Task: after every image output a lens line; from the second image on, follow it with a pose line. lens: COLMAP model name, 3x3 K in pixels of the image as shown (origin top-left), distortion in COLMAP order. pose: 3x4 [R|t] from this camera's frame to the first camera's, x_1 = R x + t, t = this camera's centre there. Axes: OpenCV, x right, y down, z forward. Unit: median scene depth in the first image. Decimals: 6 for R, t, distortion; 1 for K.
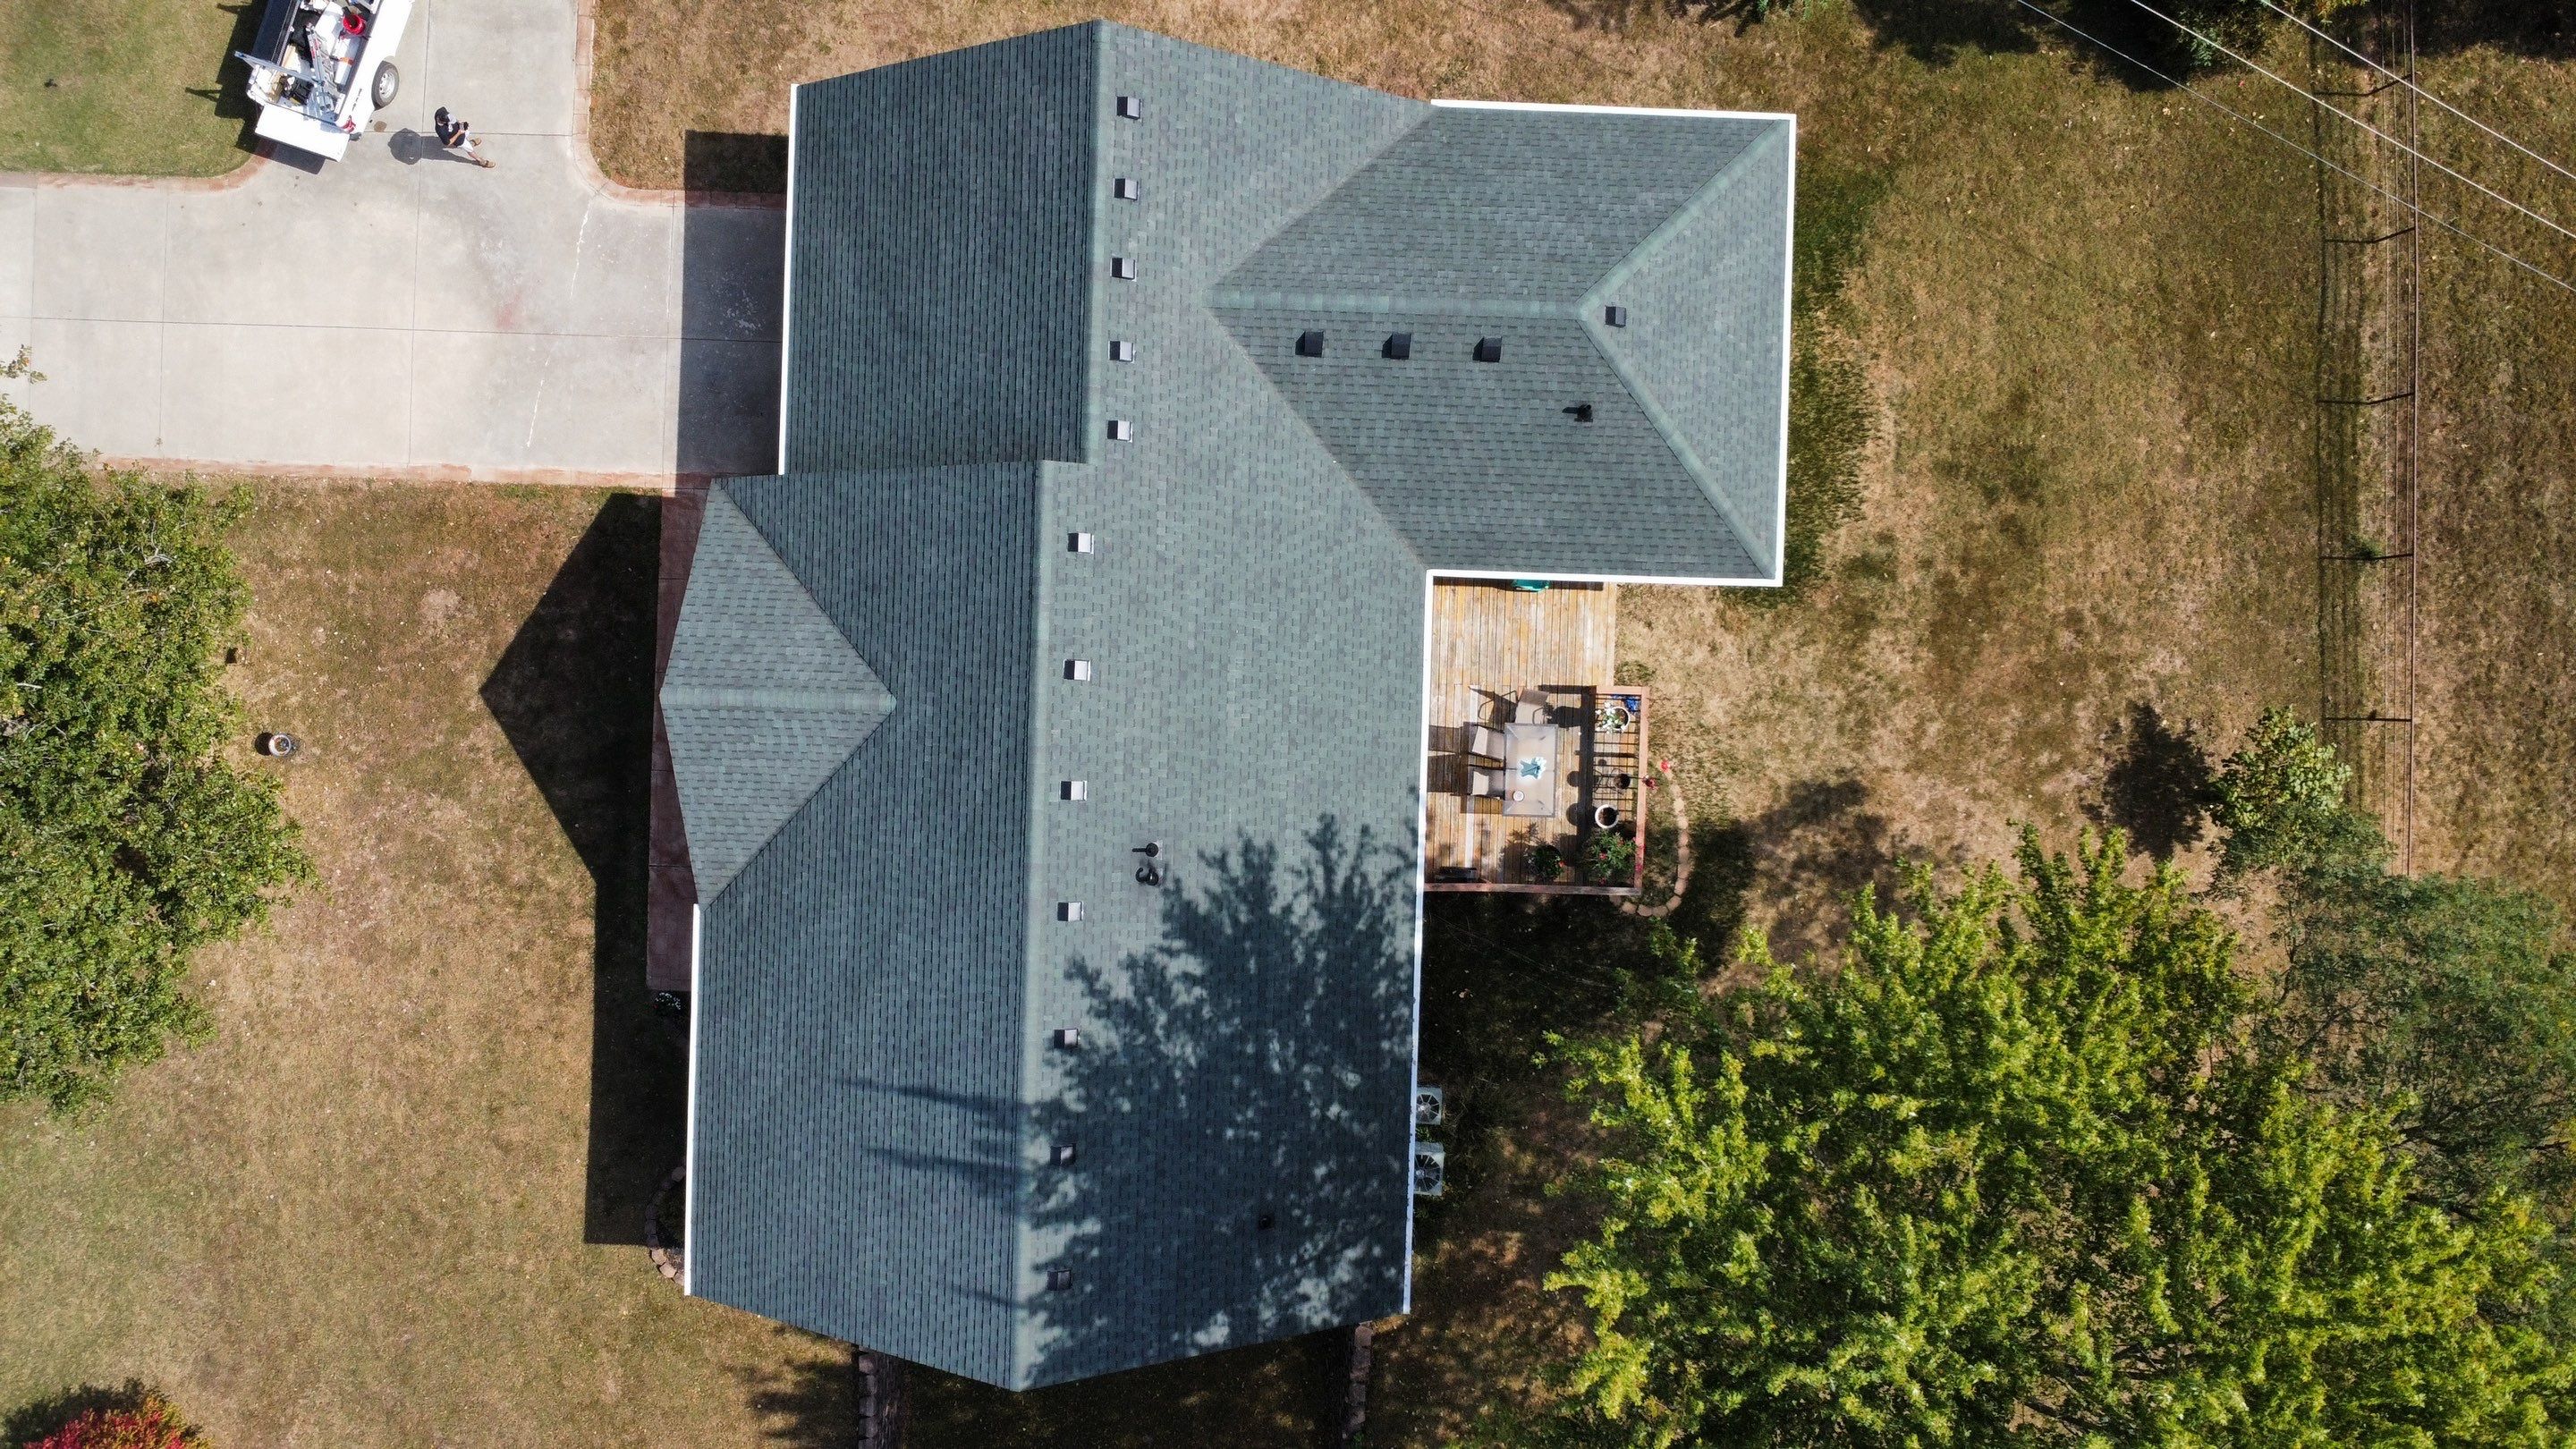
lens RADIAL K [[1860.1, 0, 1288.0], [0, 1860.1, 724.5], [0, 0, 1]] dist [-0.043811, 0.002829]
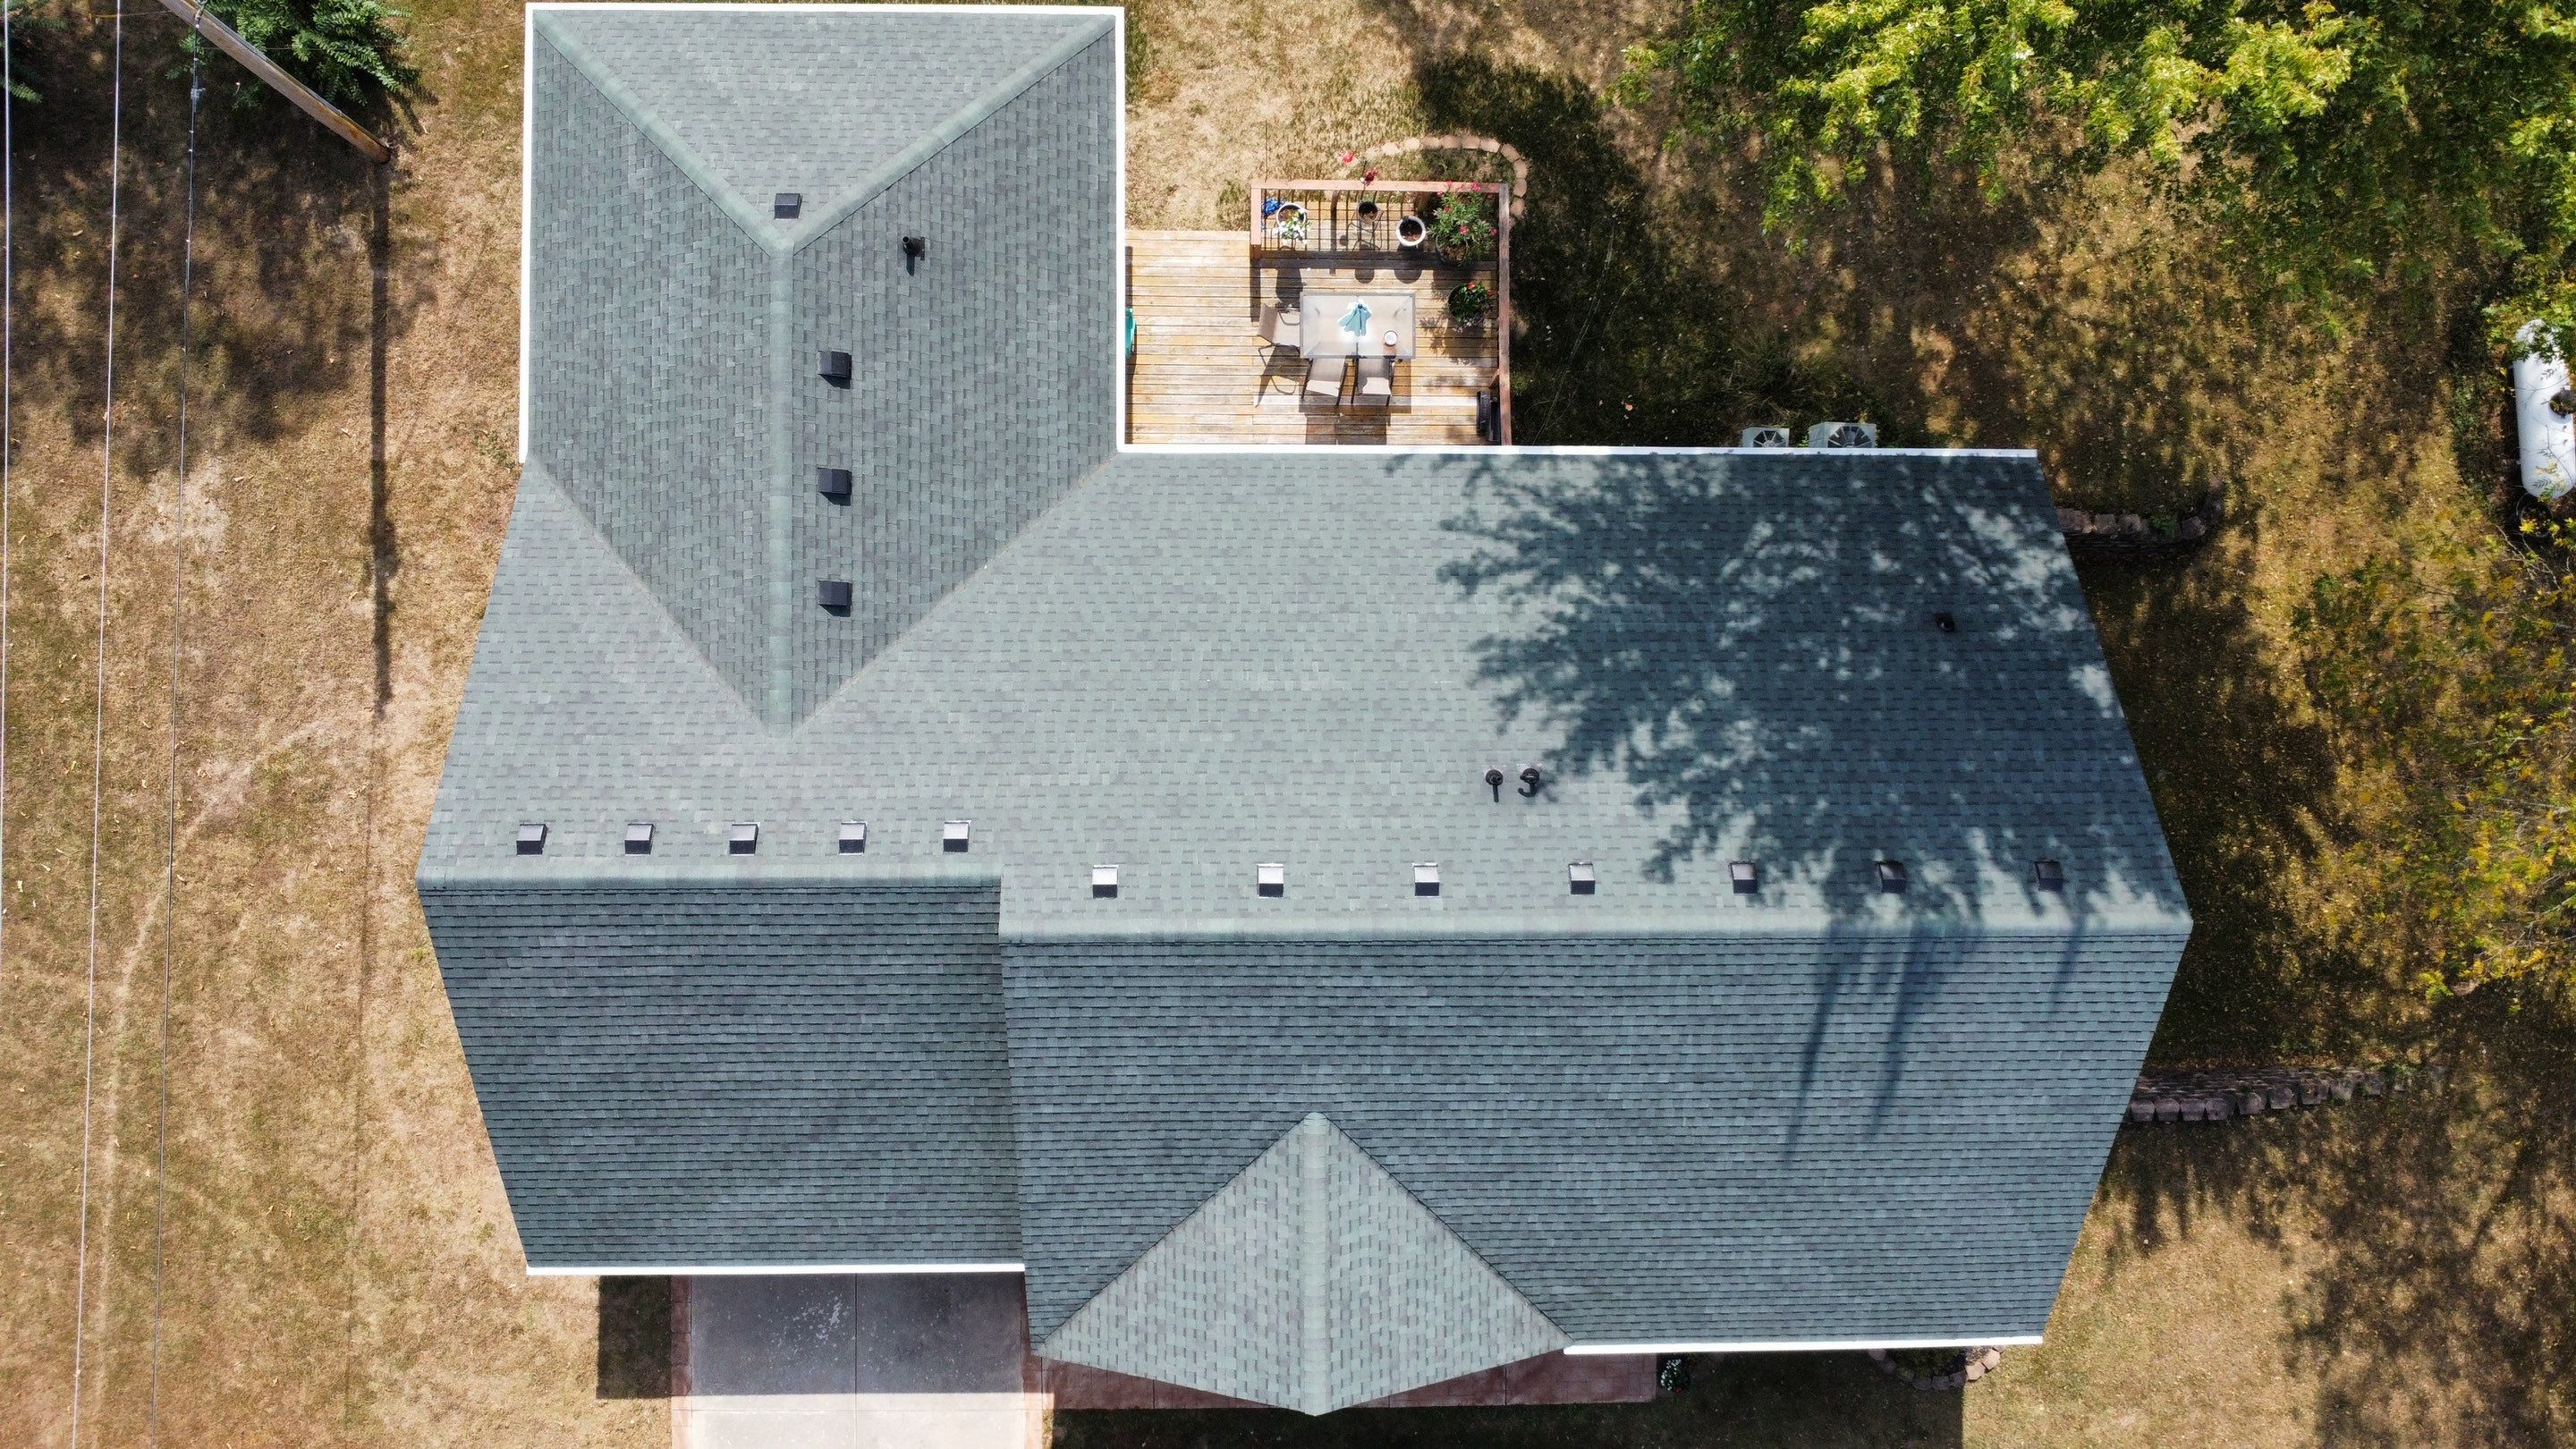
lens RADIAL K [[1860.1, 0, 1288.0], [0, 1860.1, 724.5], [0, 0, 1]] dist [-0.043811, 0.002829]
pose [[-0.031429, -0.999466, -0.008948, -0.037087], [0.998991, -0.031699, 0.031819, -0.039267], [-0.032085, -0.007939, 0.999454, 0.202933]]
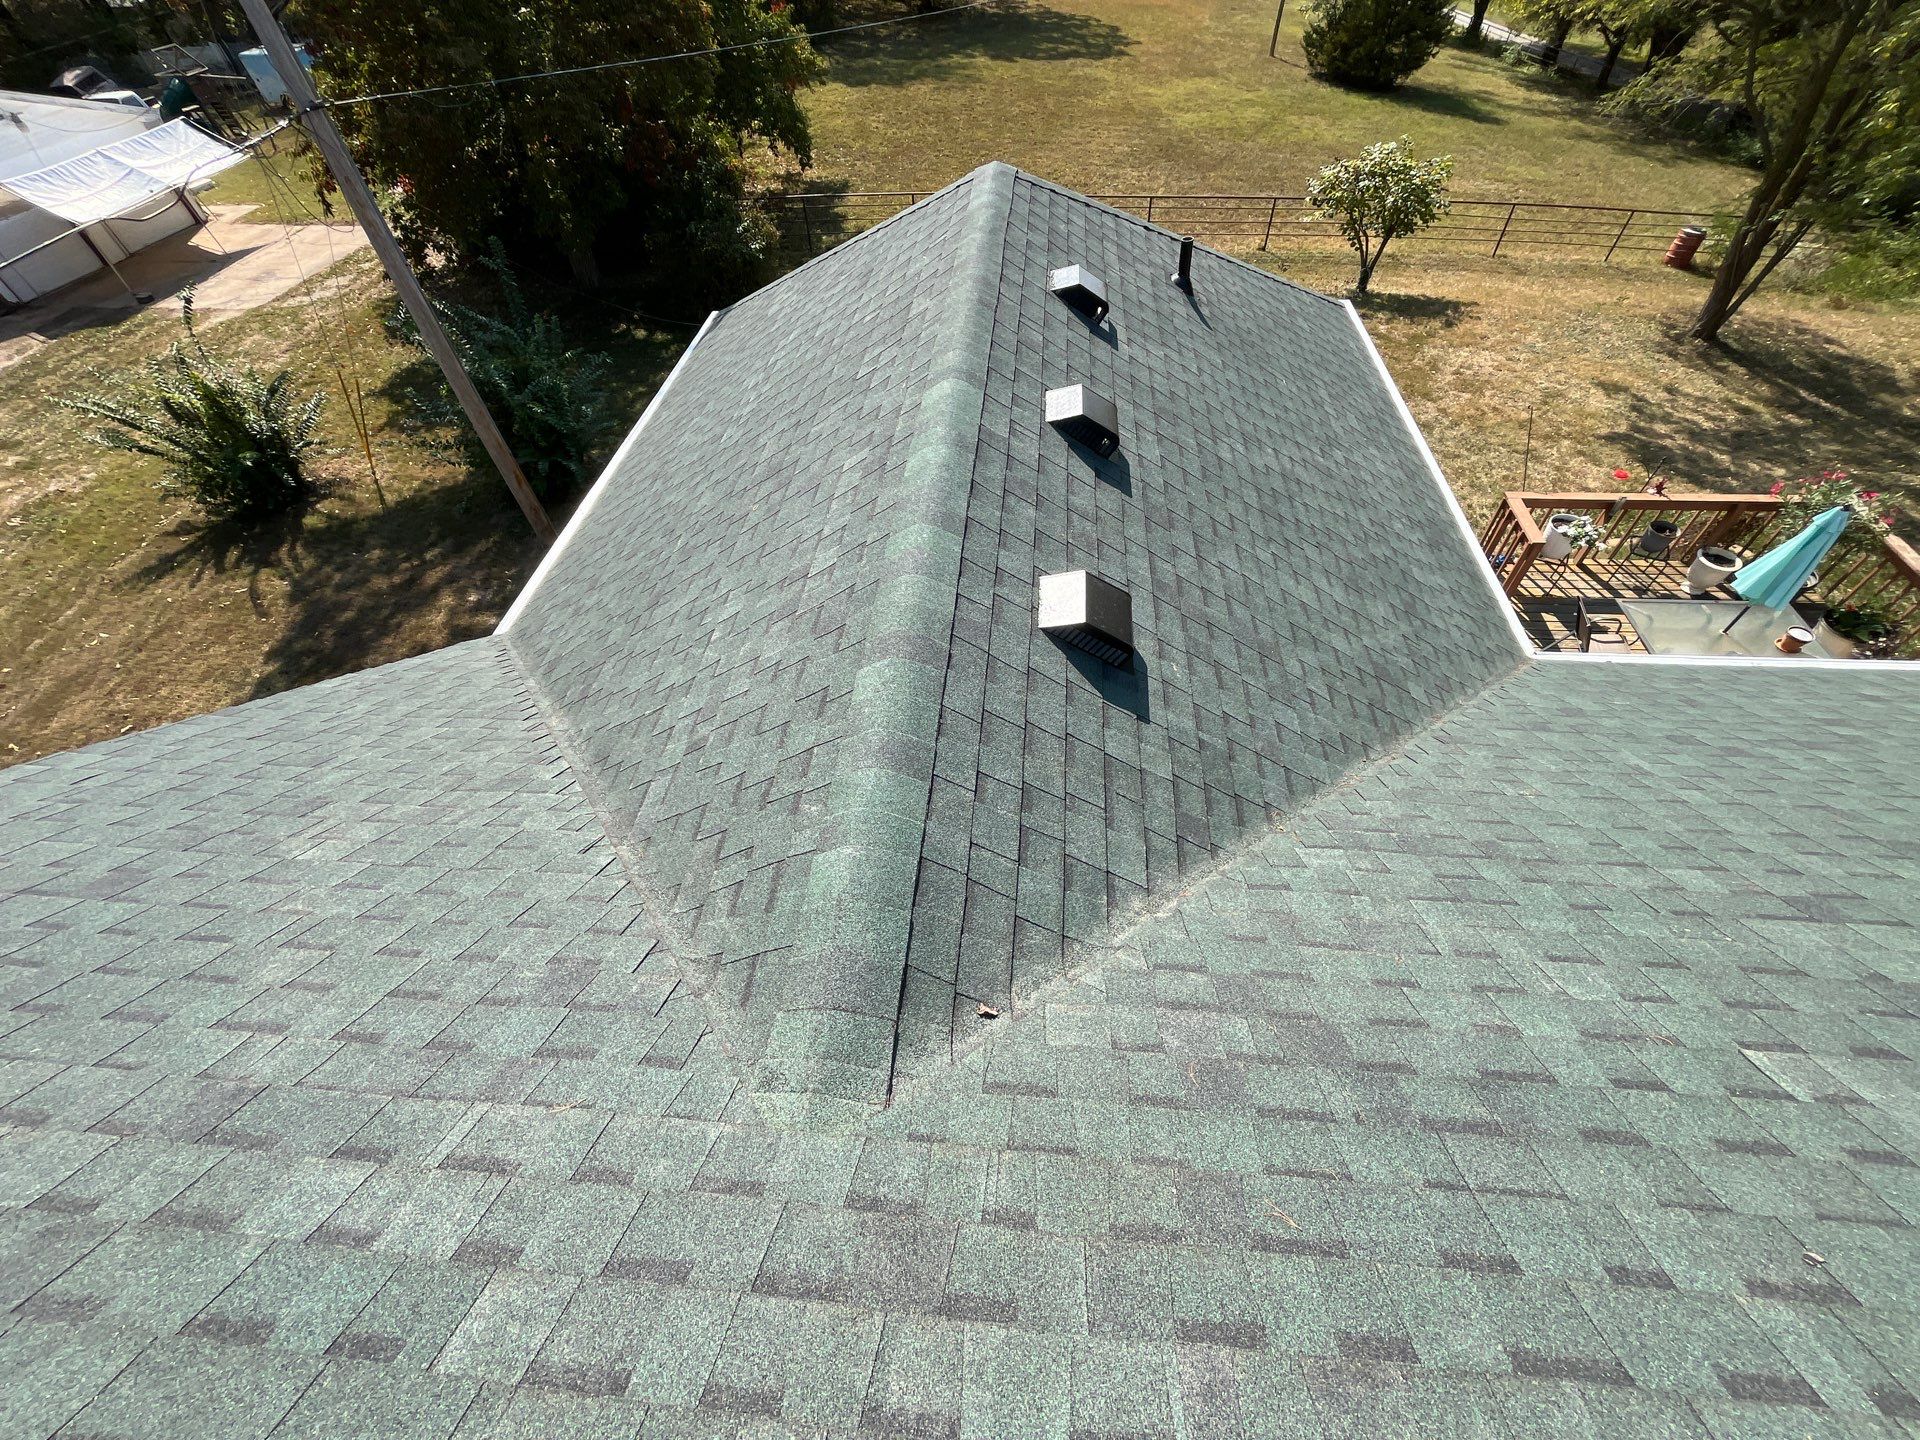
lens RADIAL K [[769.6, 0, 960.0], [0, 769.6, 720.0], [0, 0, 1]] dist [-0.001818, -0.000260]
pose [[0.062964, -0.783440, 0.618270, -0.053105], [0.996595, 0.016311, -0.080825, -0.193723], [0.053237, 0.621254, 0.781799, 0.845509]]
